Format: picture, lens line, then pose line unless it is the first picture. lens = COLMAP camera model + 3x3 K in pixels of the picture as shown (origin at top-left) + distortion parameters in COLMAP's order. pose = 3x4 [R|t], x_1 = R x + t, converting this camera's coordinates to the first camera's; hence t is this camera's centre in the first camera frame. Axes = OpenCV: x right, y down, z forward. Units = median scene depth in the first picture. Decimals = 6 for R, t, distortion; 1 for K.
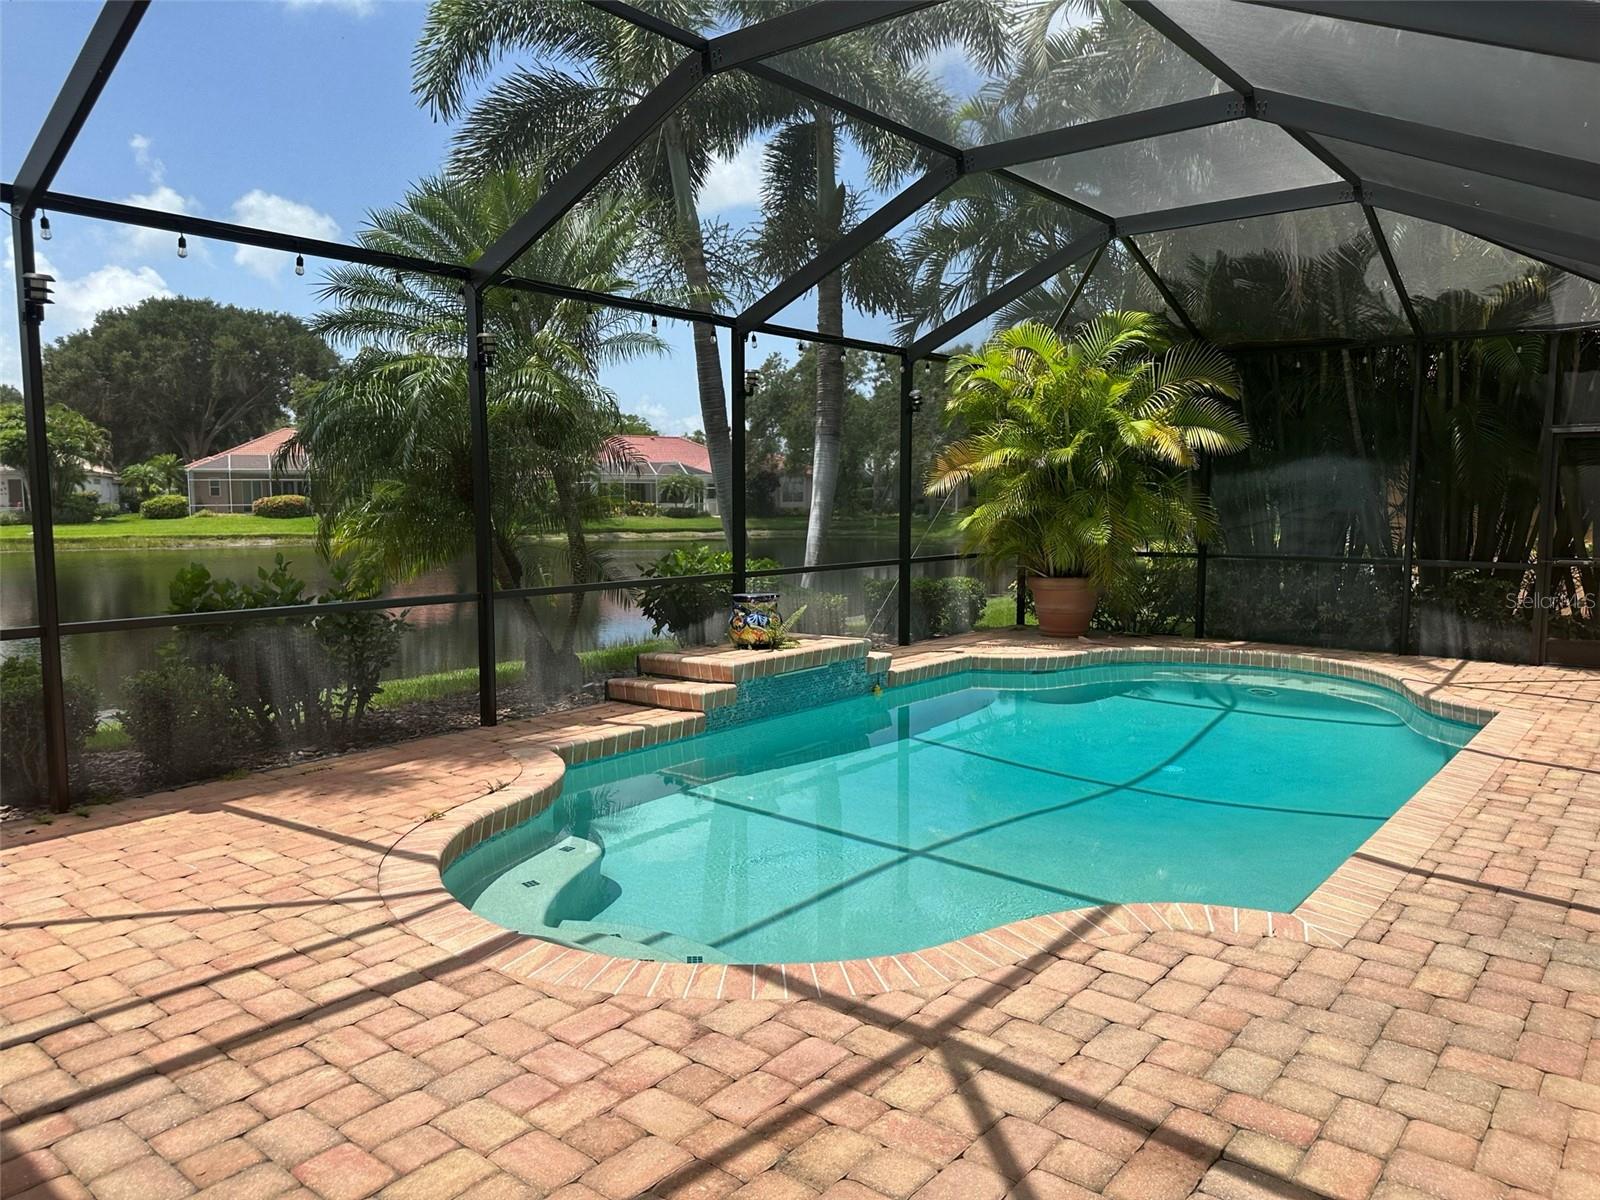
lens RADIAL K [[1120.9, 0, 793.8], [0, 1120.9, 603.6], [0, 0, 1]] dist [0.042171, -0.046884]
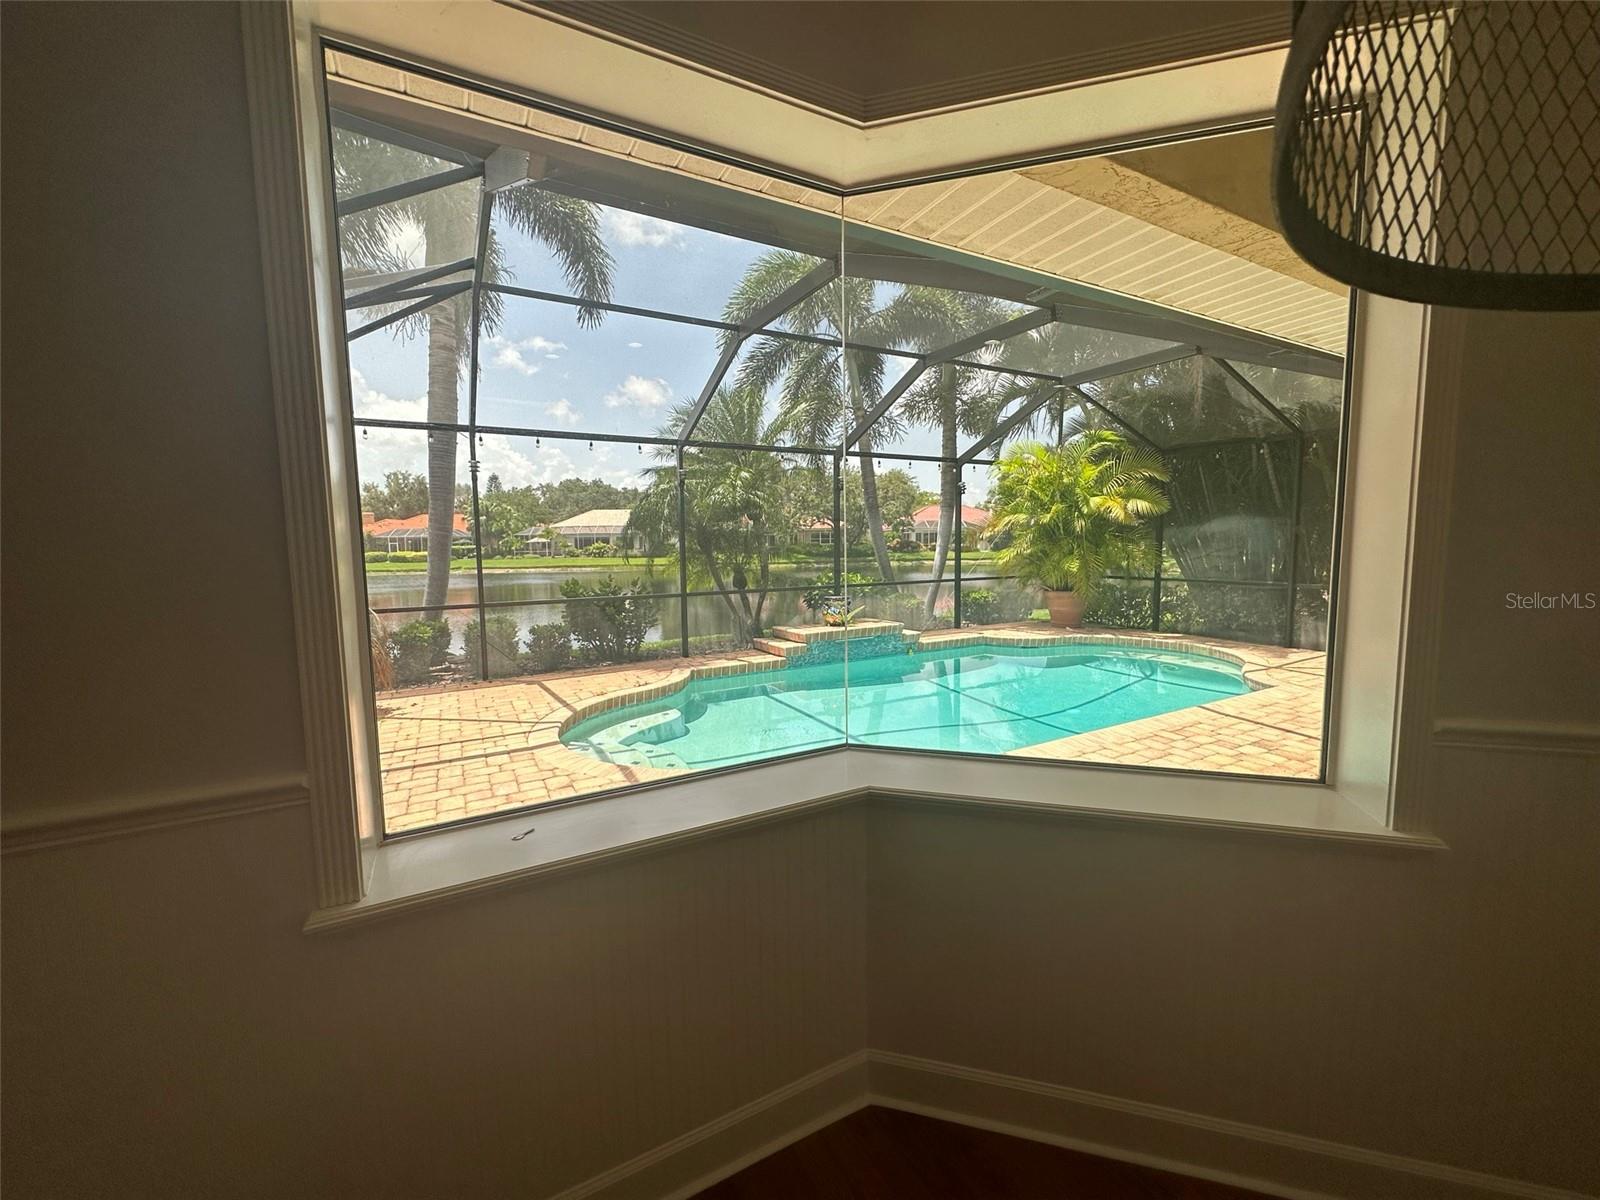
lens RADIAL K [[634.2, 0, 800.0], [0, 634.2, 600.0], [0, 0, 1]] dist [0.000976, -0.000065]
pose [[0.929154, 0.023628, -0.368938, 0.696001], [-0.024184, 0.999703, 0.003118, -0.012732], [0.368902, 0.006026, 0.929449, -0.025417]]
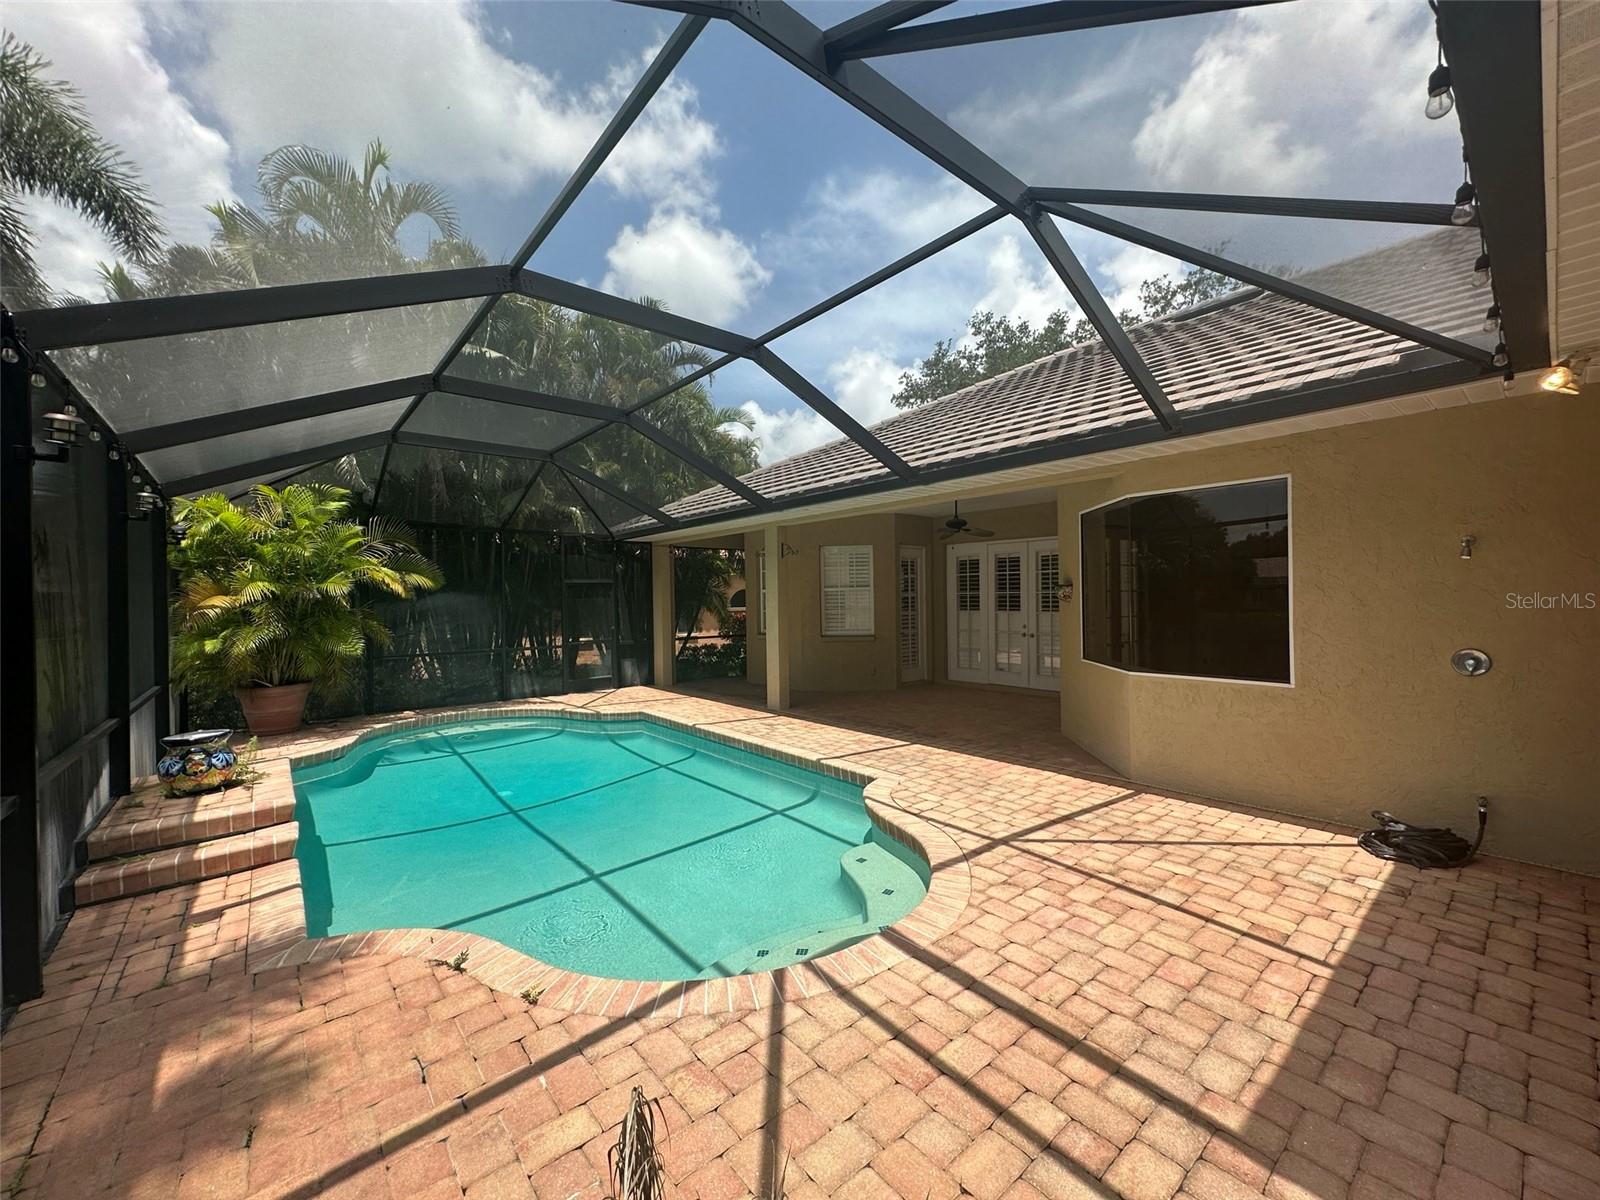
lens RADIAL K [[634.2, 0, 800.0], [0, 634.2, 600.0], [0, 0, 1]] dist [0.000976, -0.000065]
pose [[0.187912, -0.001692, 0.982184, -1.075118], [0.109905, 0.993754, -0.019316, -0.125218], [-0.976017, 0.111577, 0.186925, 0.919991]]
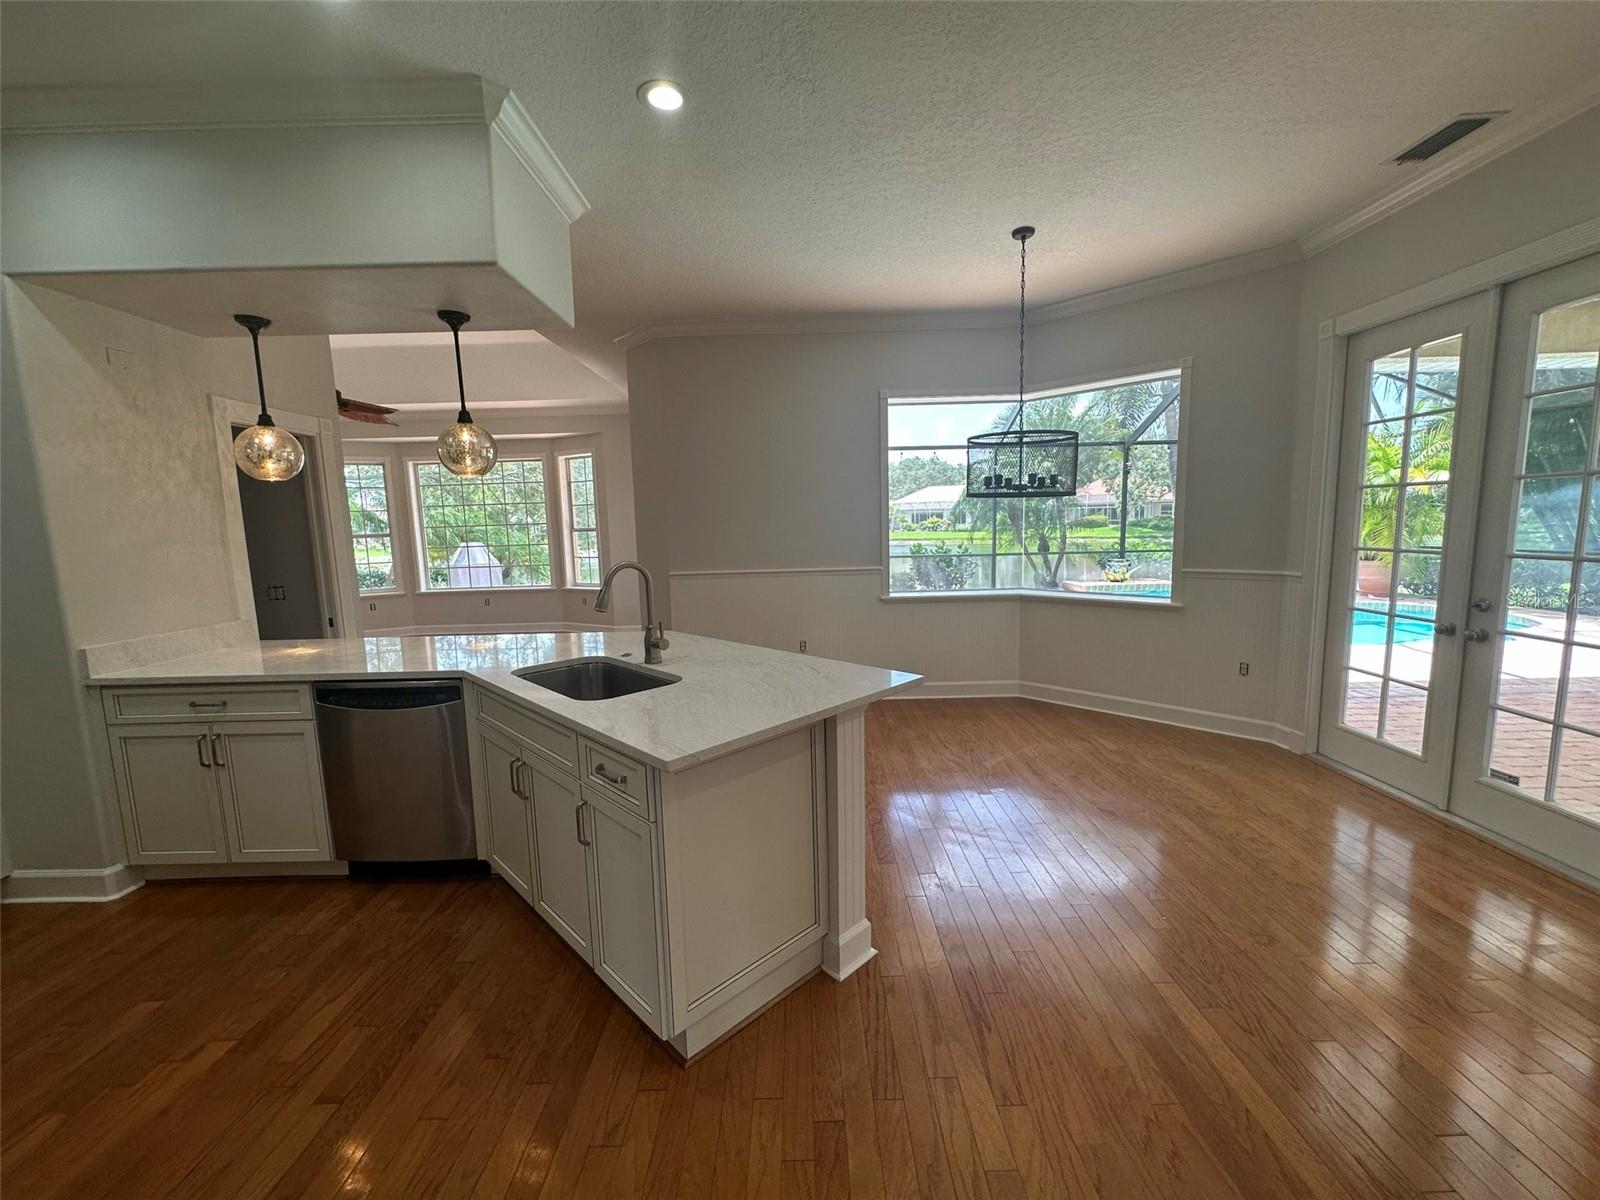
lens RADIAL K [[634.2, 0, 800.0], [0, 634.2, 600.0], [0, 0, 1]] dist [0.000976, -0.000065]
pose [[0.629592, 0.082950, -0.772485, 1.357468], [-0.053898, 0.996552, 0.063082, 0.067613], [0.775054, 0.001919, 0.631892, -0.865162]]
